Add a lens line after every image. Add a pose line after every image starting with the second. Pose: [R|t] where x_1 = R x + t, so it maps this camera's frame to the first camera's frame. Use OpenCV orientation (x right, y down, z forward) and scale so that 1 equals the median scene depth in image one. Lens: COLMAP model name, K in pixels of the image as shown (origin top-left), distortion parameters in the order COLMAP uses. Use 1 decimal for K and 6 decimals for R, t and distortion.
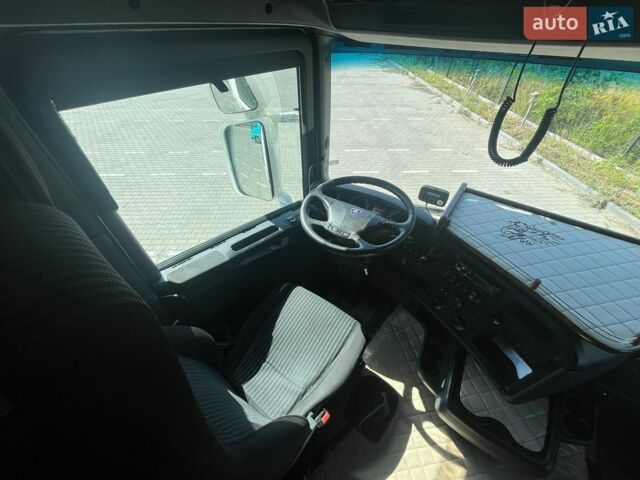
lens RADIAL K [[259.4, 0, 318.4], [0, 259.4, 240.0], [0, 0, 1]] dist [0.000281, -0.000310]
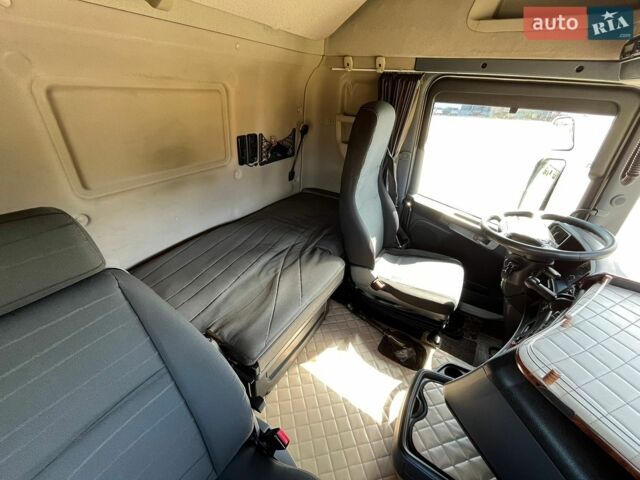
lens RADIAL K [[259.4, 0, 318.4], [0, 259.4, 240.0], [0, 0, 1]] dist [0.000281, -0.000310]
pose [[0.076723, 0.501055, -0.862008, 0.997185], [-0.702456, 0.640715, 0.309903, 0.222876], [0.707580, 0.581746, 0.401126, -0.058045]]
